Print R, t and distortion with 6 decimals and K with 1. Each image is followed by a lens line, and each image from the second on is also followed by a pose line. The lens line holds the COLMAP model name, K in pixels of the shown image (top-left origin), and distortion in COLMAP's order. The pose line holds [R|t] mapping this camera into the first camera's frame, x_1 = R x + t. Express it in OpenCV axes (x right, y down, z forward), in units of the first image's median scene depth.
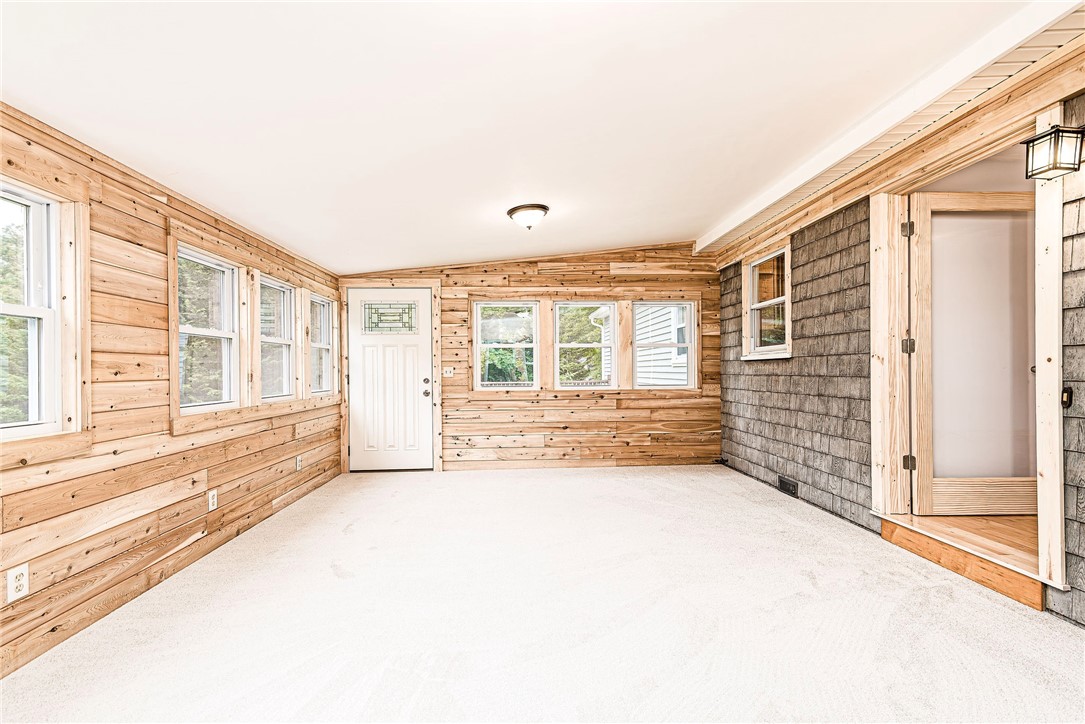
lens RADIAL K [[493.1, 0, 544.7], [0, 493.1, 365.9], [0, 0, 1]] dist [0.020652, -0.005550]
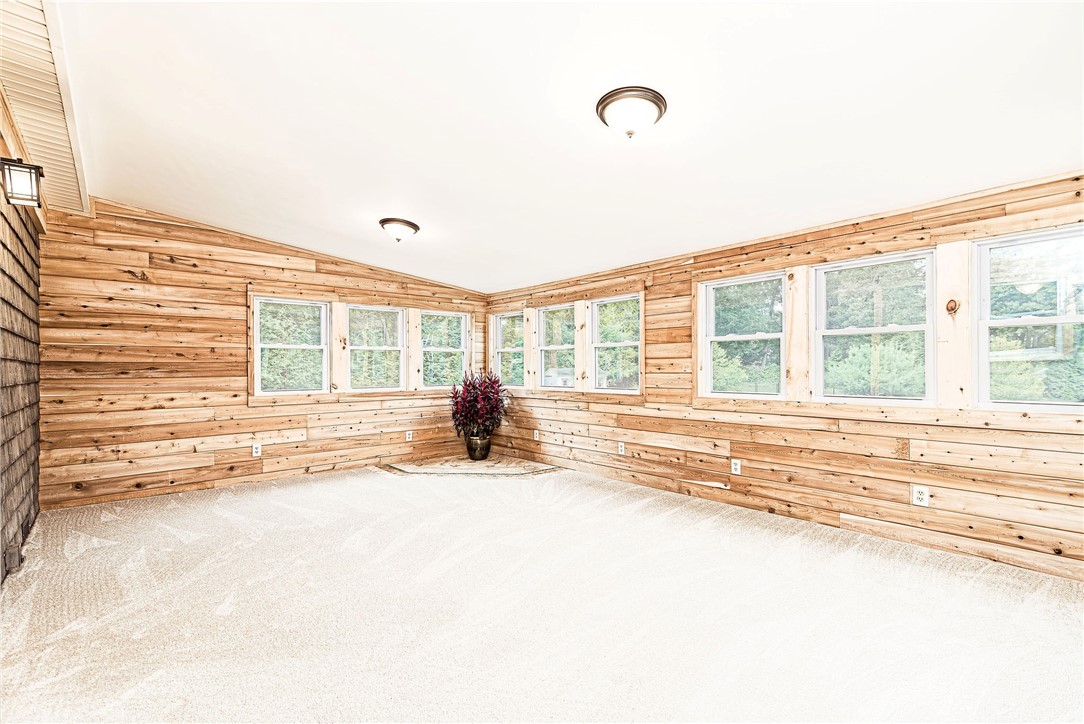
lens RADIAL K [[491.3, 0, 537.3], [0, 491.3, 361.6], [0, 0, 1]] dist [0.017235, 0.000020]
pose [[-0.797999, 0.005834, -0.602631, 0.306671], [0.017838, 0.999744, -0.013942, 0.002380], [0.602395, -0.021875, -0.797898, 1.013086]]
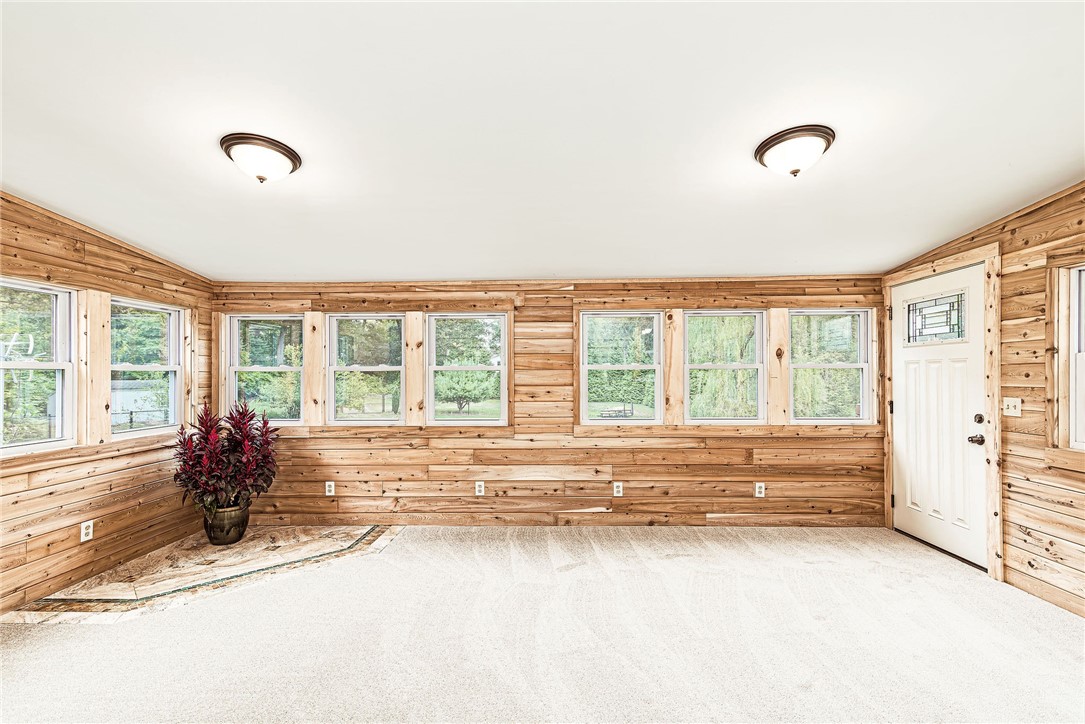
lens RADIAL K [[496.4, 0, 543.8], [0, 496.4, 371.8], [0, 0, 1]] dist [0.020041, -0.000108]
pose [[-0.088460, 0.002628, -0.996076, 0.425158], [0.012756, 0.999918, 0.001506, -0.035334], [0.995998, -0.012573, -0.088486, 0.542108]]
